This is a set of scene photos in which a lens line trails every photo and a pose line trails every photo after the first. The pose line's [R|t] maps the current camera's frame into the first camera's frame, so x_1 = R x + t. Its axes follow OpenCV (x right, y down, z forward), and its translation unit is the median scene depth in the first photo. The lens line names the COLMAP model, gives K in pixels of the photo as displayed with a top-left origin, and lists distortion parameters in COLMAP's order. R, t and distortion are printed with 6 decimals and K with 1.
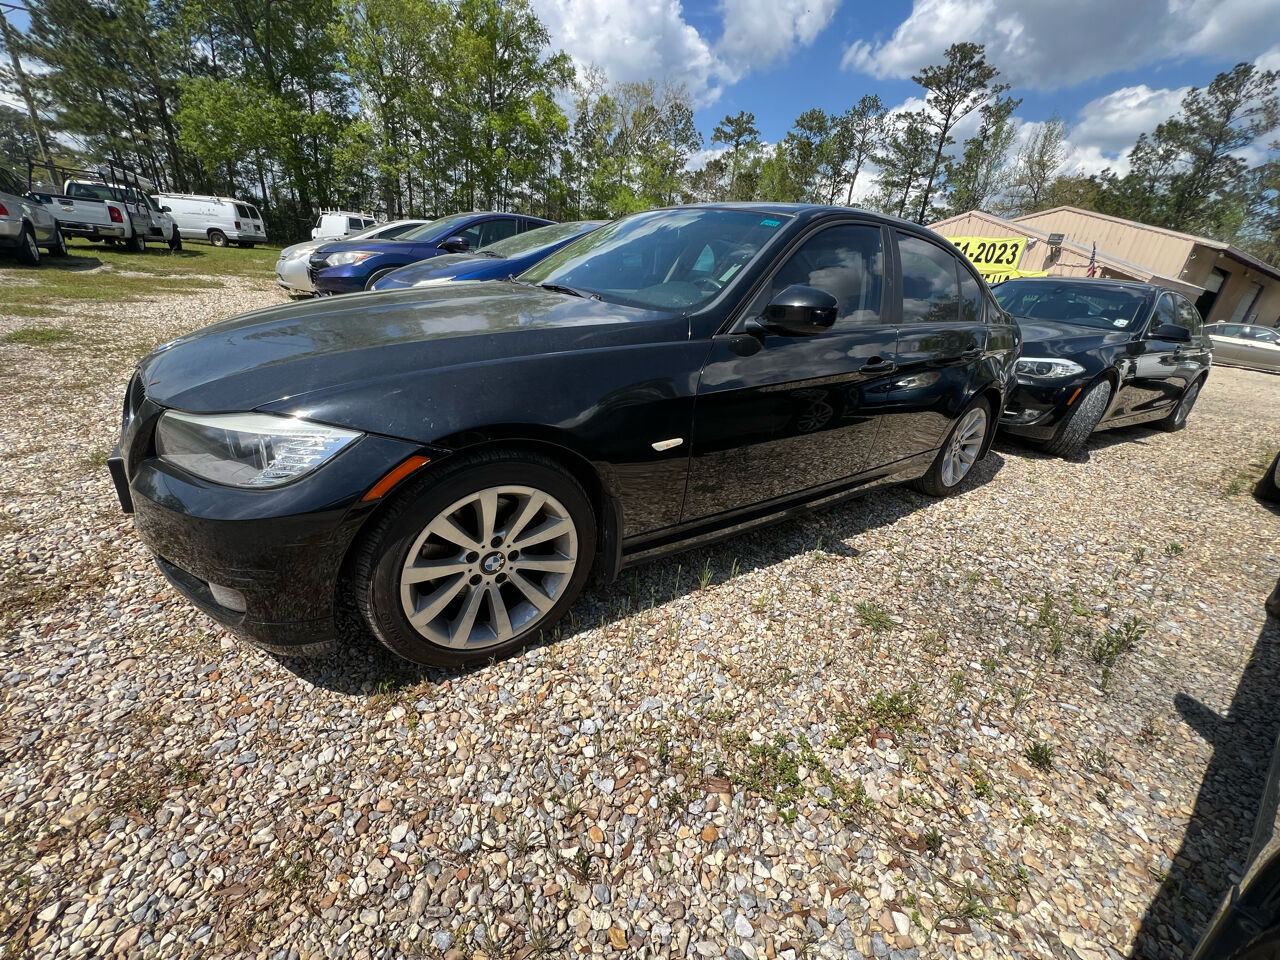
lens RADIAL K [[492.4, 0, 644.3], [0, 492.4, 479.1], [0, 0, 1]] dist [-0.000740, -0.000176]
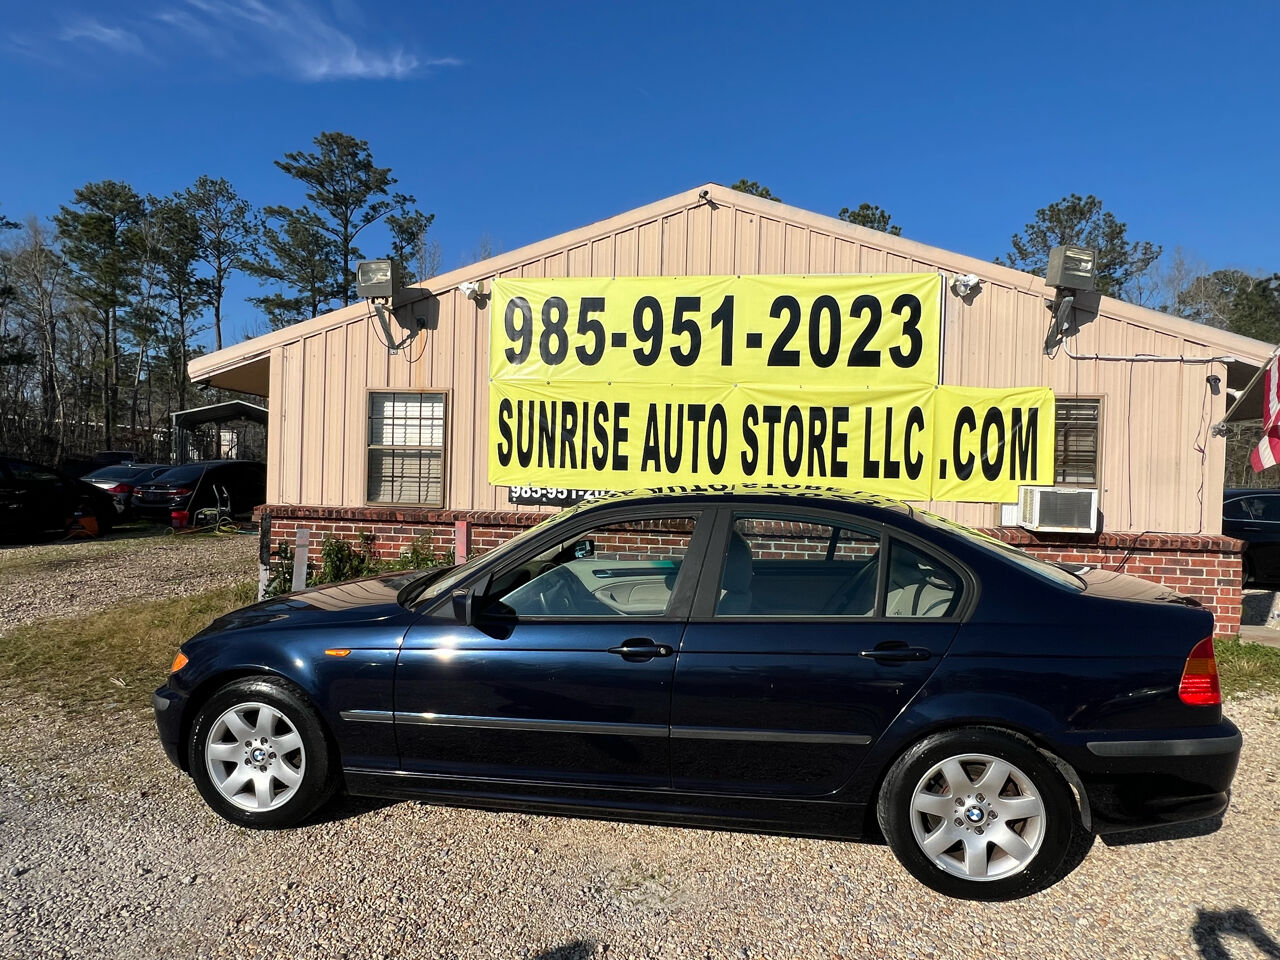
lens RADIAL K [[670.9, 0, 640.0], [0, 670.9, 480.0], [0, 0, 1]] dist [0.001295, 0.000682]
pose [[0.625298, -0.105266, 0.773254, 0.110713], [0.348613, 0.924177, -0.156097, -0.111588], [-0.698191, 0.367174, 0.614583, 0.268425]]
